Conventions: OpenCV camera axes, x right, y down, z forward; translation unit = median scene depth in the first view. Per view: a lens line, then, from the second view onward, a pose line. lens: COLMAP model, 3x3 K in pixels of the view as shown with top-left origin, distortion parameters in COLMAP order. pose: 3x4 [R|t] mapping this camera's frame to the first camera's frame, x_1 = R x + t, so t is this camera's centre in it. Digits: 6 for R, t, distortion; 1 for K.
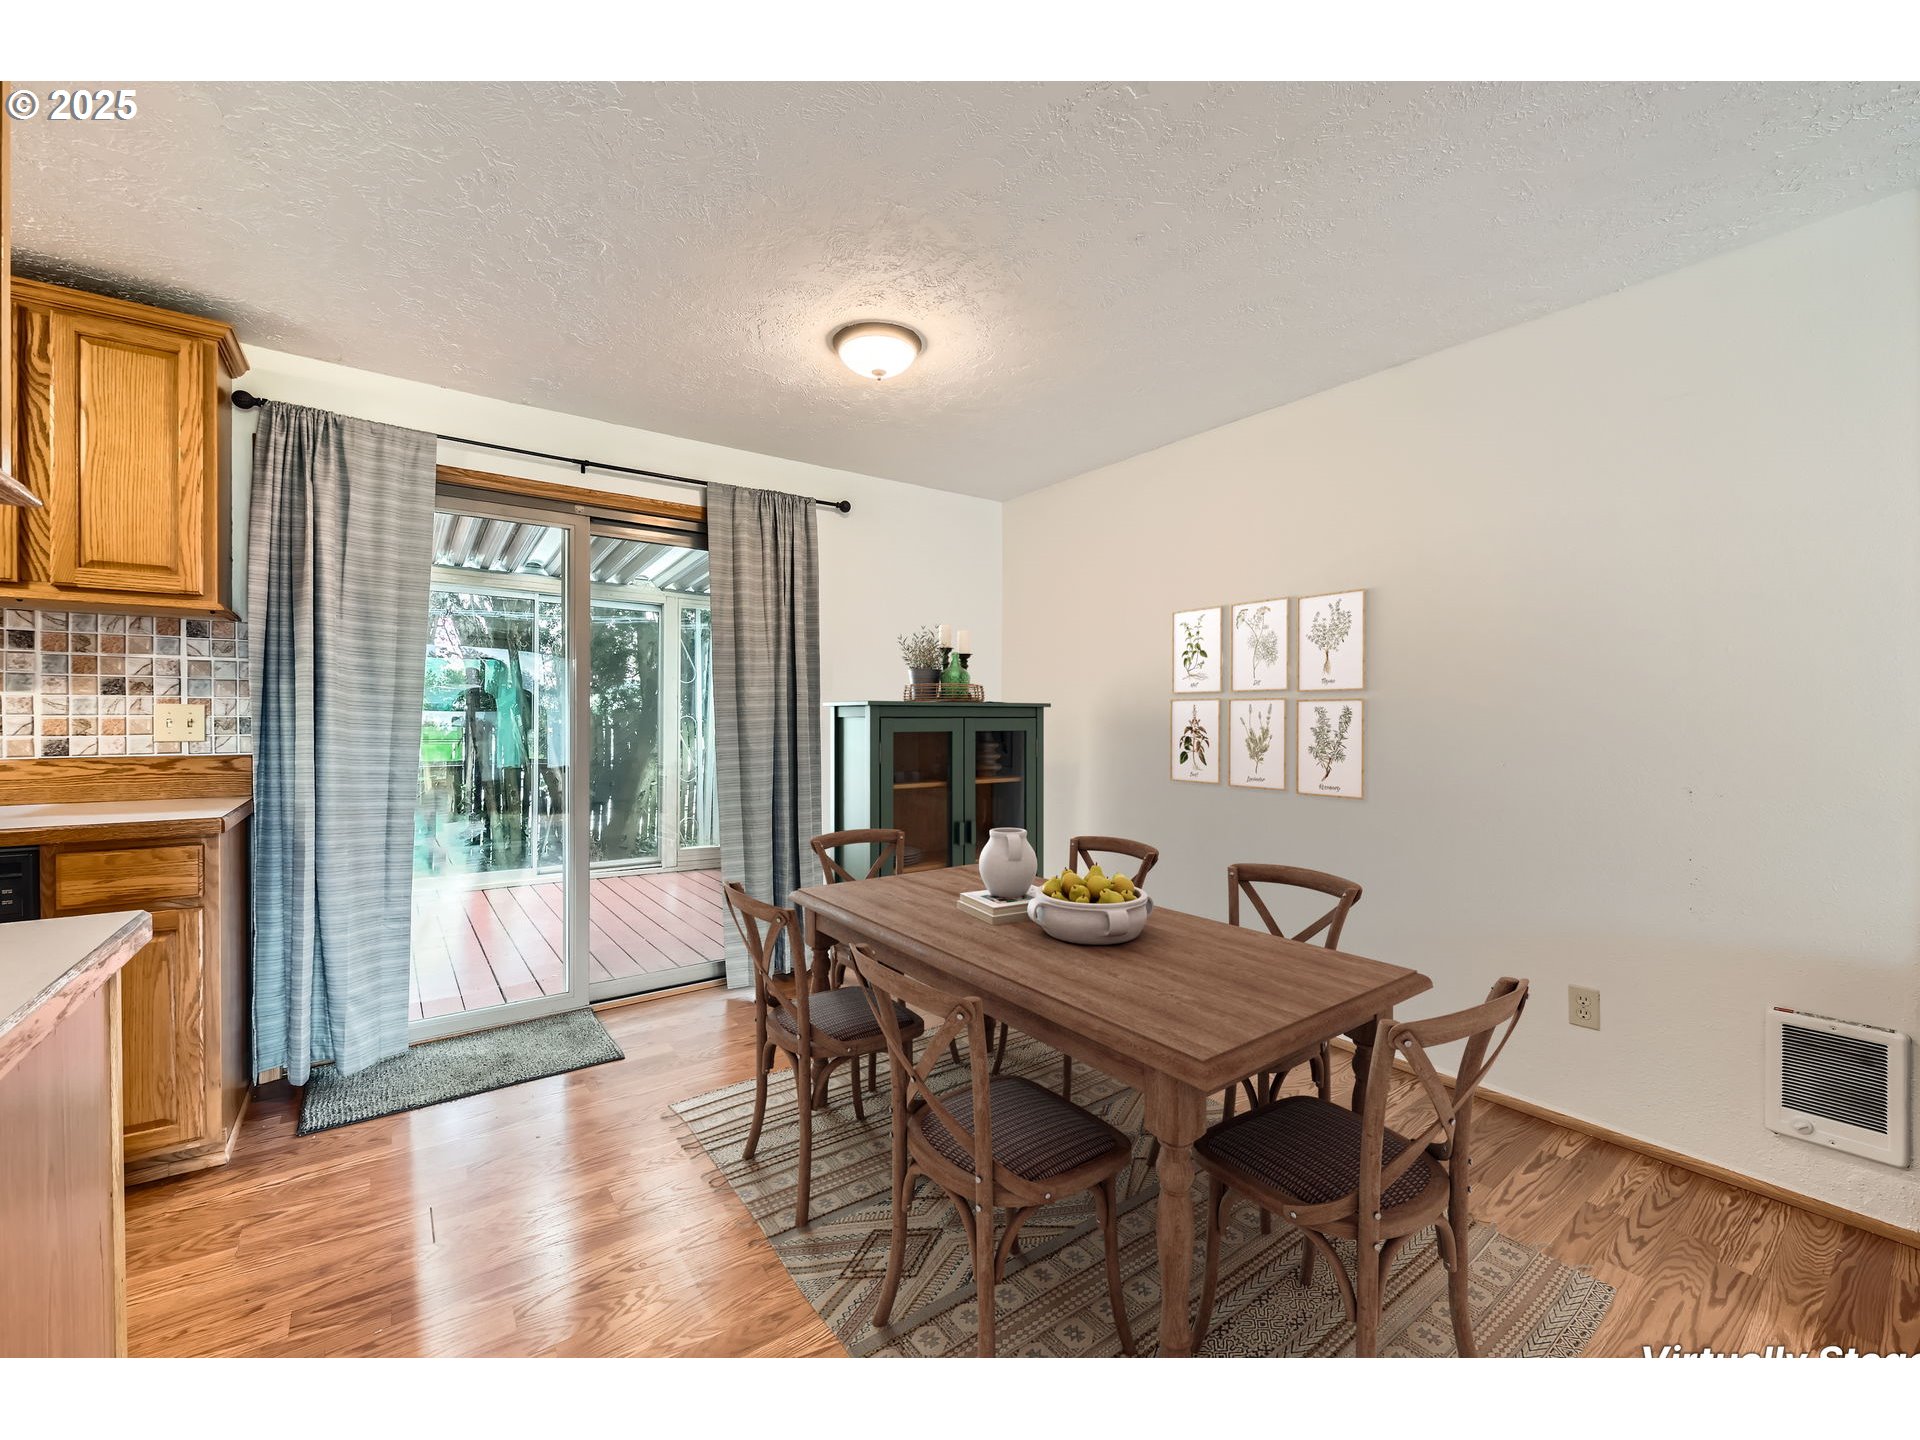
lens RADIAL K [[772.9, 0, 954.8], [0, 772.9, 717.7], [0, 0, 1]] dist [-0.008190, 0.000169]
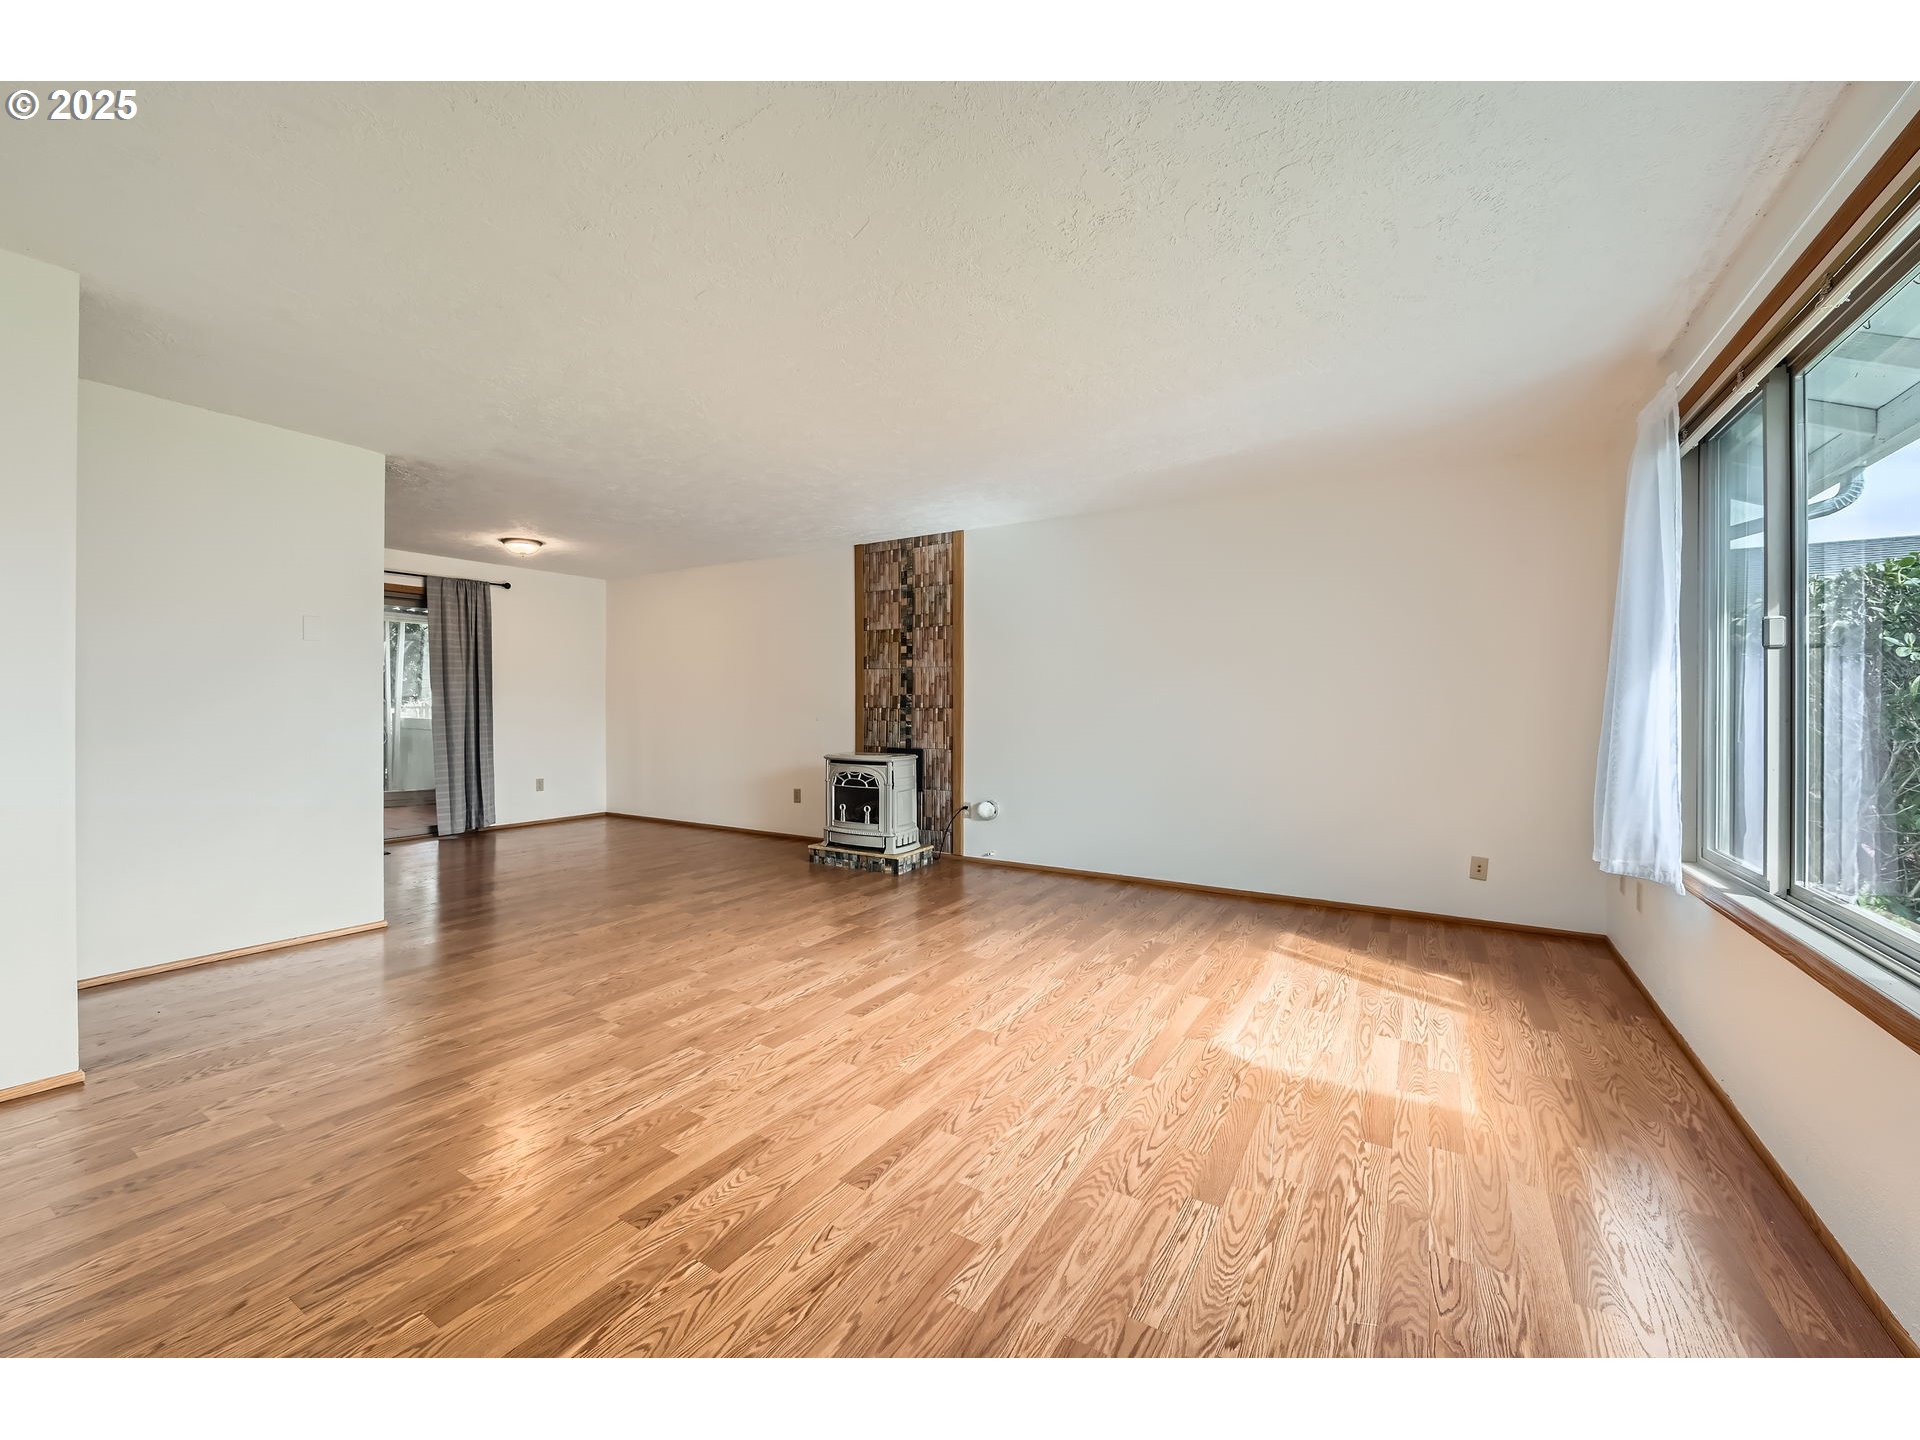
lens RADIAL K [[772.9, 0, 967.3], [0, 772.9, 714.4], [0, 0, 1]] dist [-0.008190, 0.000169]
pose [[0.923405, 0.000009, 0.383828, 0.185520], [-0.001577, 0.999992, 0.003771, 0.035324], [-0.383824, -0.004087, 0.923397, -1.261122]]
